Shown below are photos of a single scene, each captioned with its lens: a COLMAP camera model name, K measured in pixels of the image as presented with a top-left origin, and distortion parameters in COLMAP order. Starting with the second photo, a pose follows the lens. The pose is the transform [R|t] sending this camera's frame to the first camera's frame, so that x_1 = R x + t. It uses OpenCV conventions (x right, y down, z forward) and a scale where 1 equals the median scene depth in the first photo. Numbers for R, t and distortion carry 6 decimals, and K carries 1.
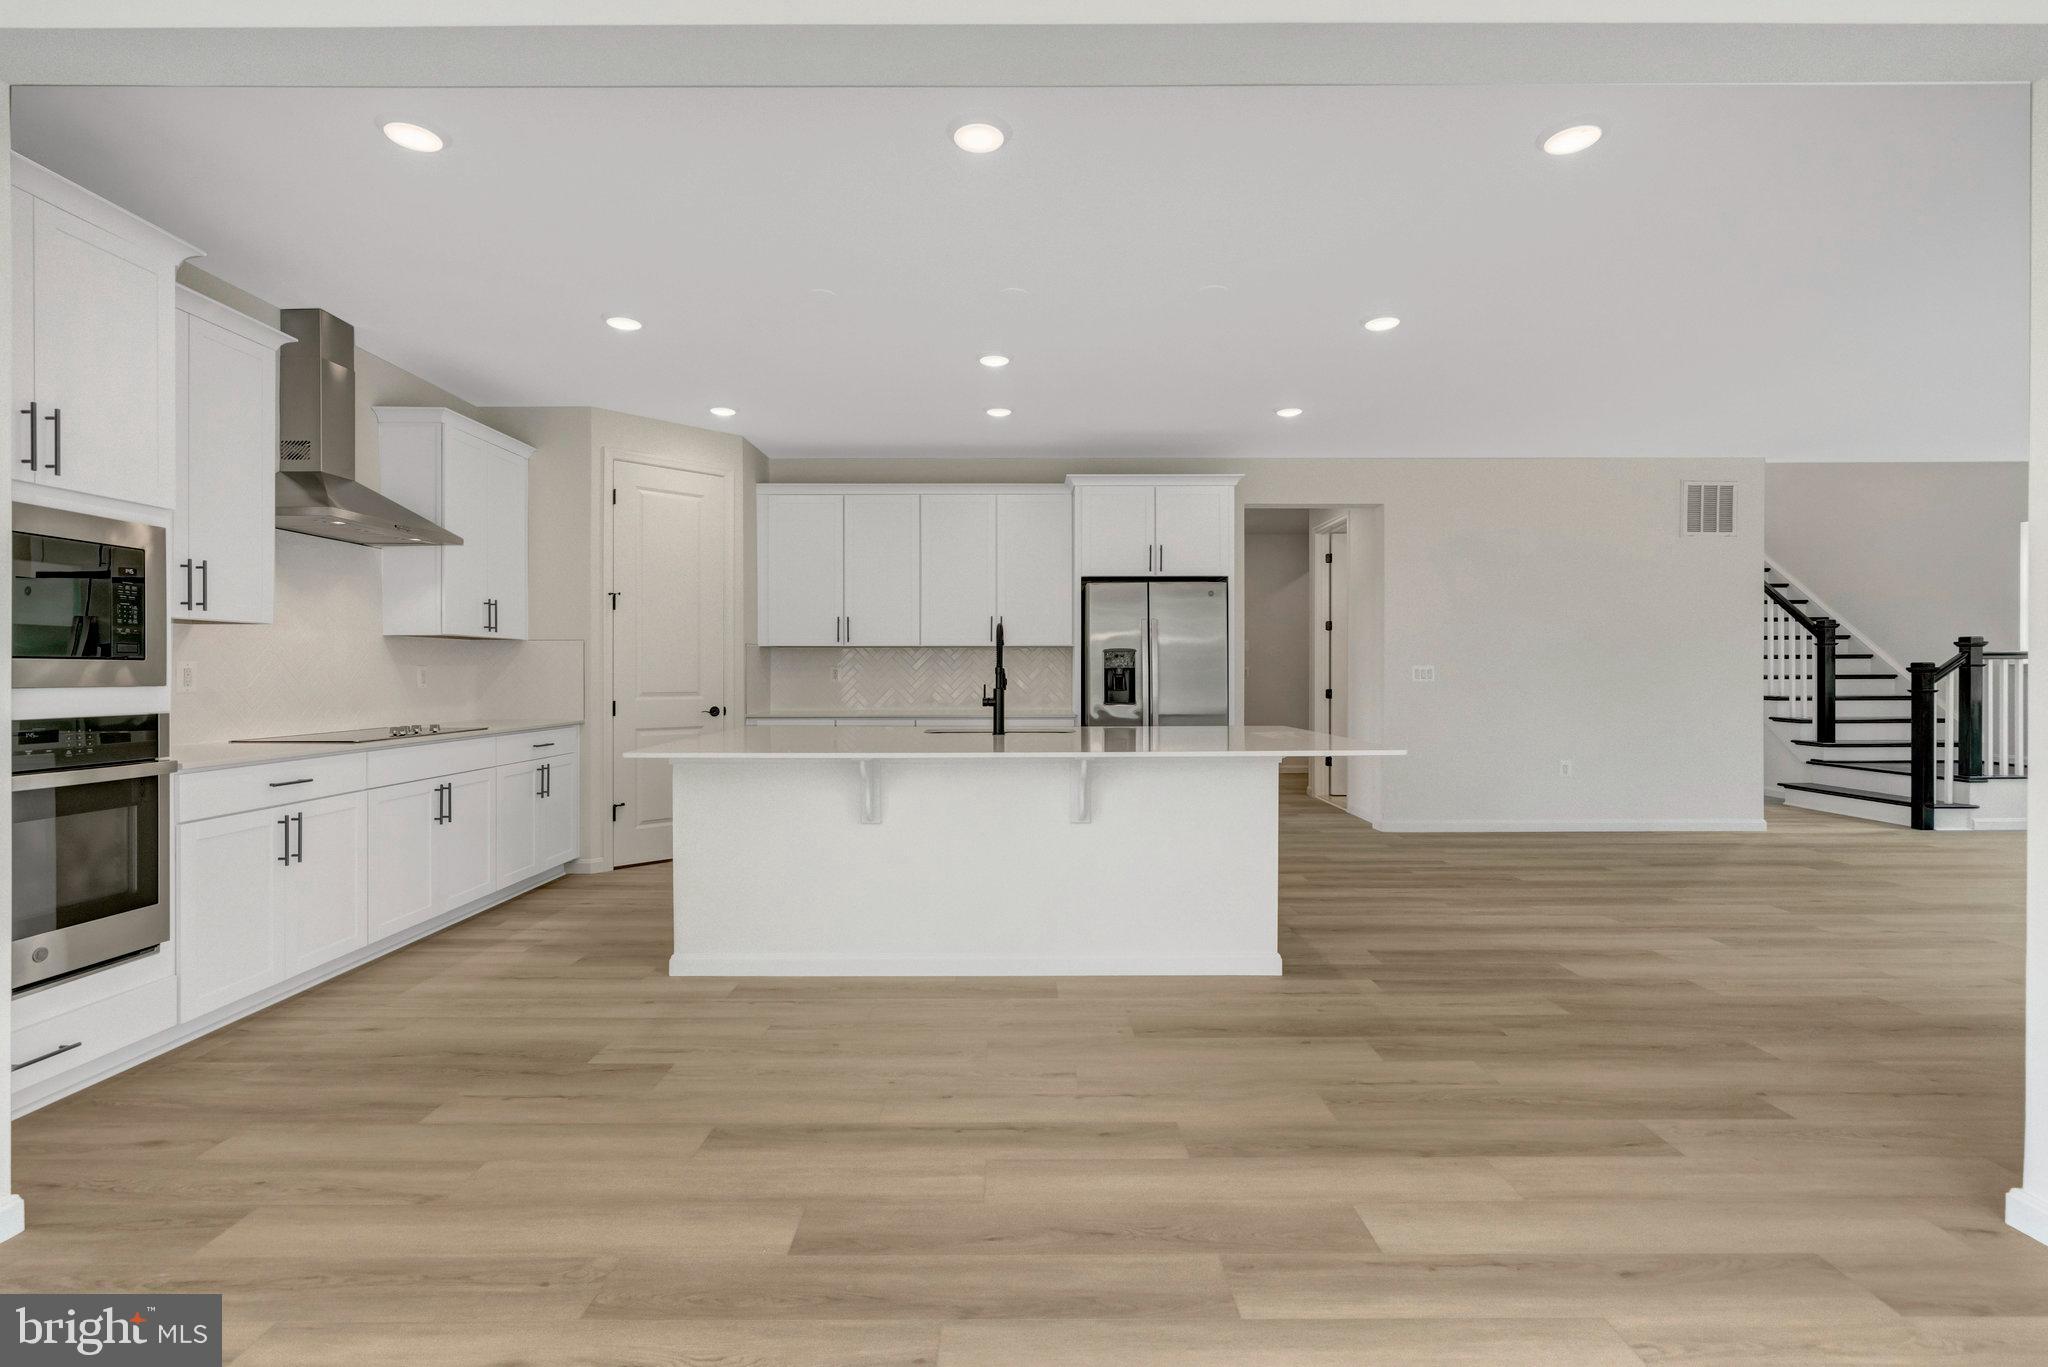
lens RADIAL K [[935.3, 0, 1015.7], [0, 935.3, 675.8], [0, 0, 1]] dist [-0.005544, 0.001264]
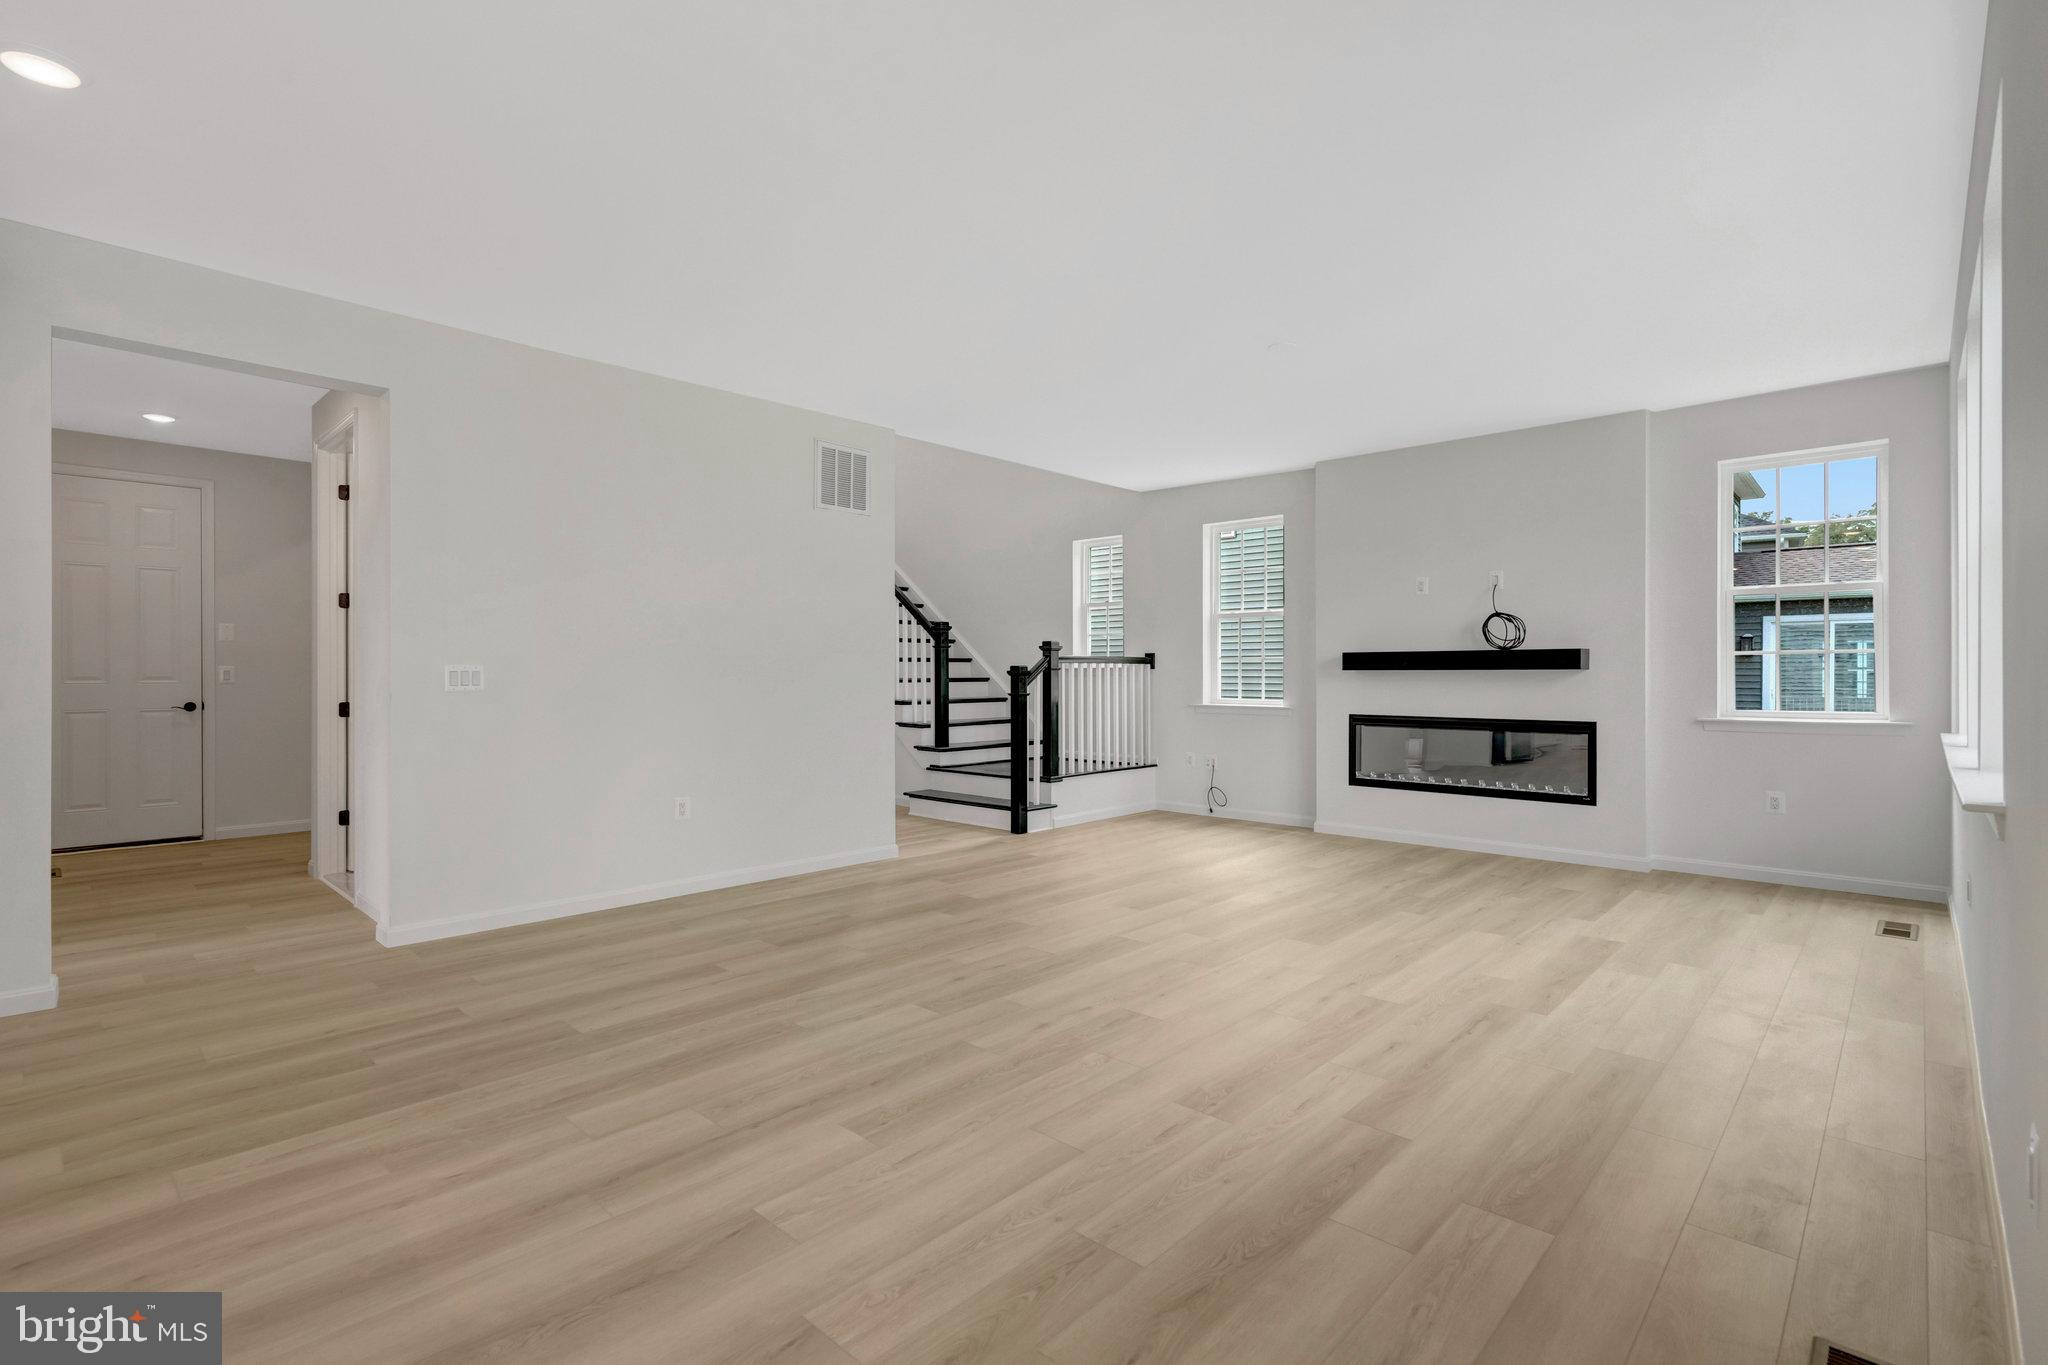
lens RADIAL K [[955.3, 0, 1013.5], [0, 955.3, 679.4], [0, 0, 1]] dist [-0.003022, -0.000313]
pose [[0.687056, -0.002772, 0.726599, 0.262882], [0.002212, 0.999996, 0.001723, -0.001867], [-0.726601, 0.000423, 0.687059, 0.350277]]
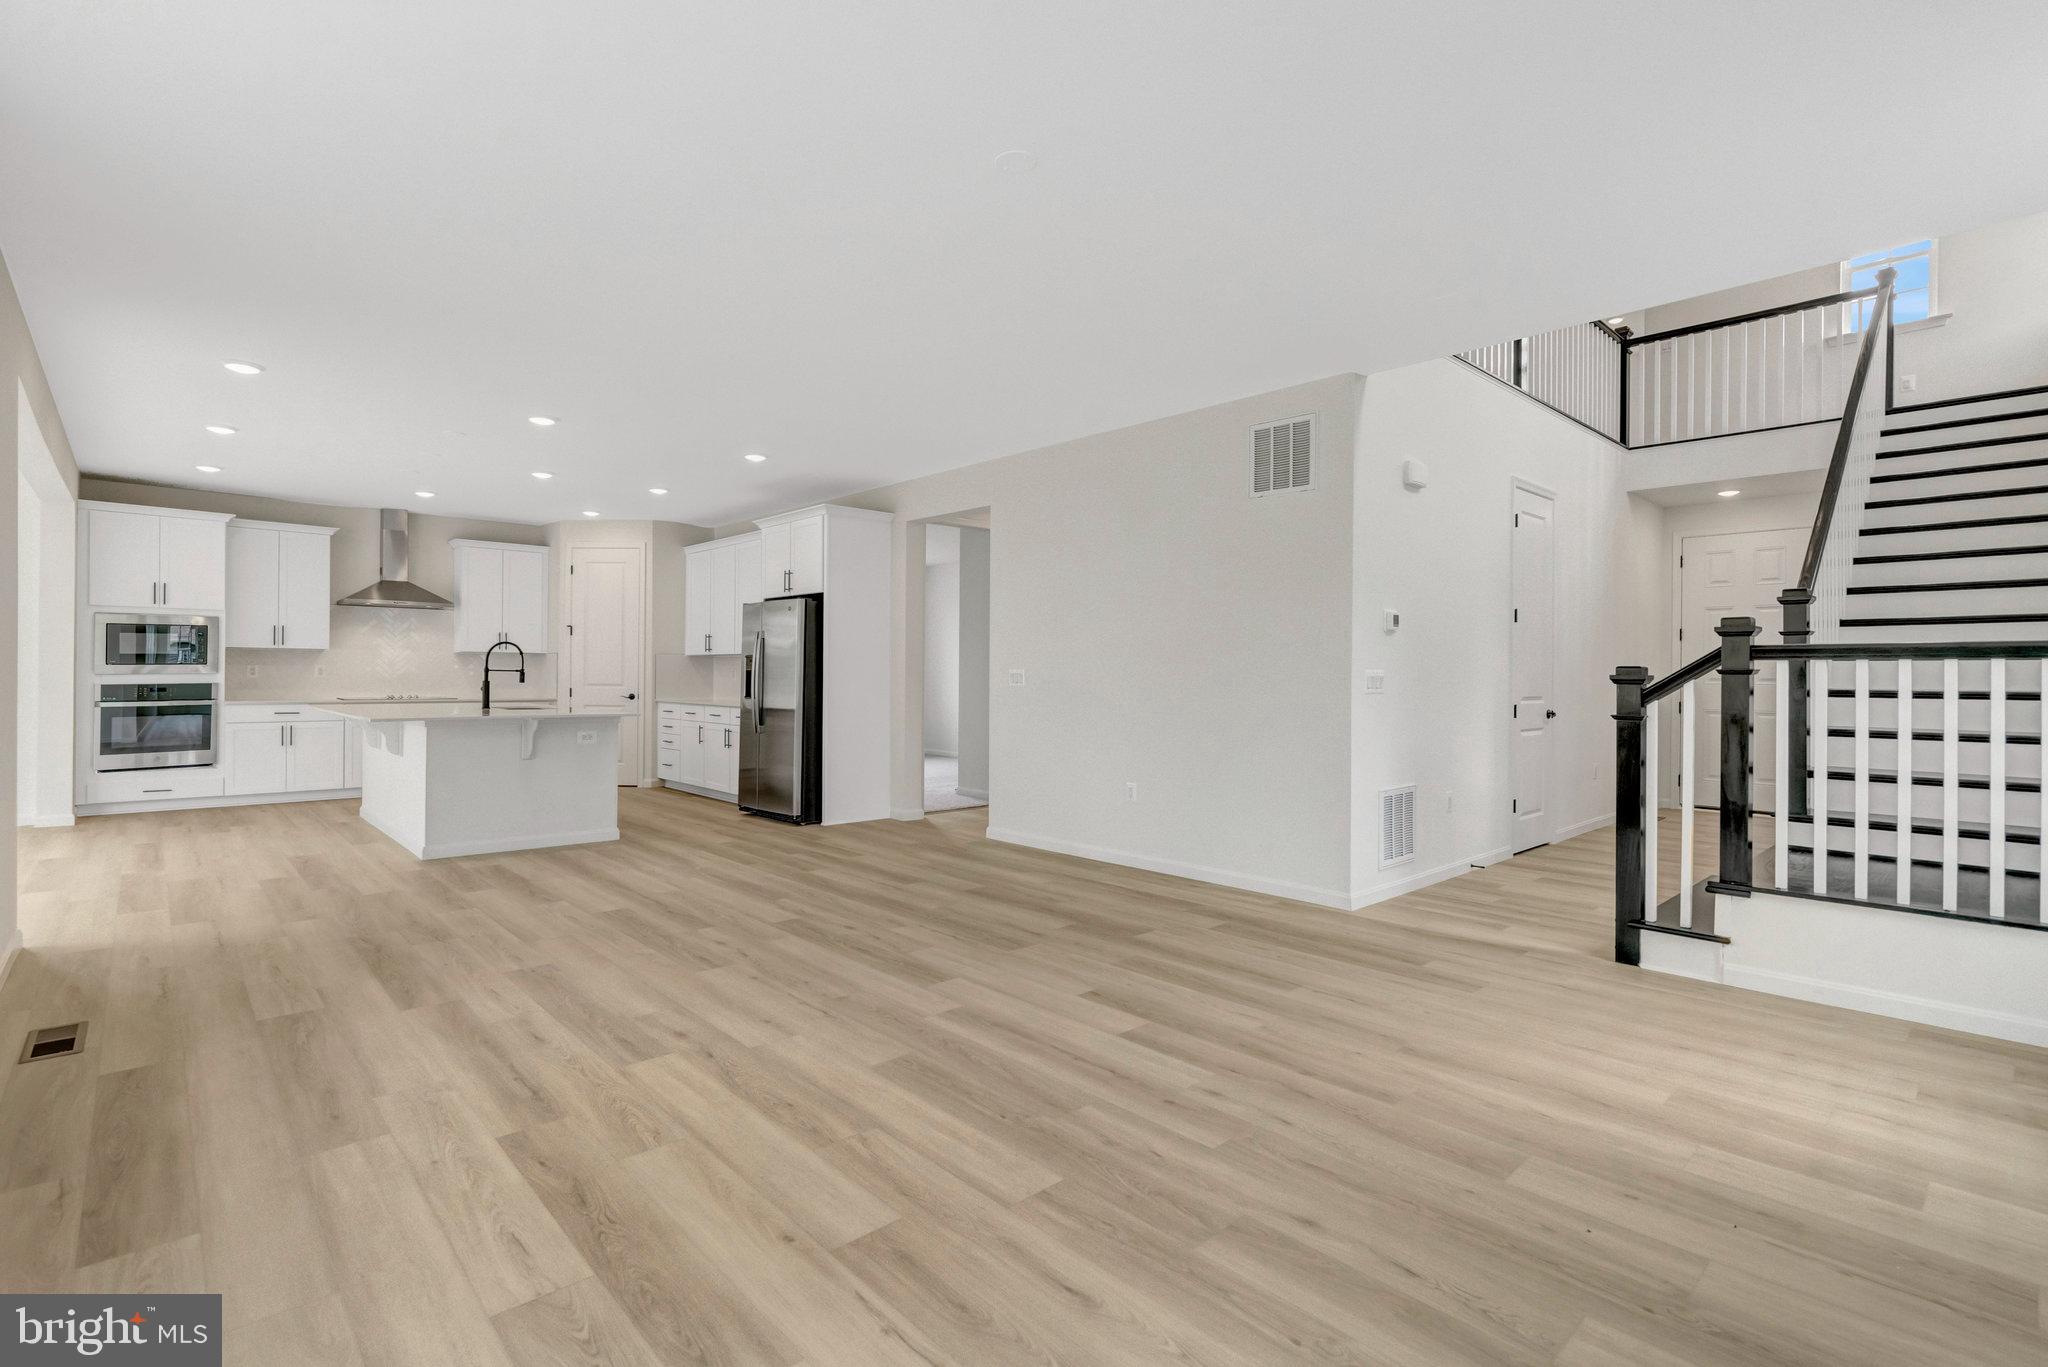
lens RADIAL K [[948.1, 0, 1017.5], [0, 948.1, 667.9], [0, 0, 1]] dist [-0.003822, 0.000208]
pose [[0.678548, 0.001381, -0.734555, 1.327067], [-0.010358, 0.999917, -0.007688, -0.005451], [0.734483, 0.012825, 0.678506, 0.392582]]
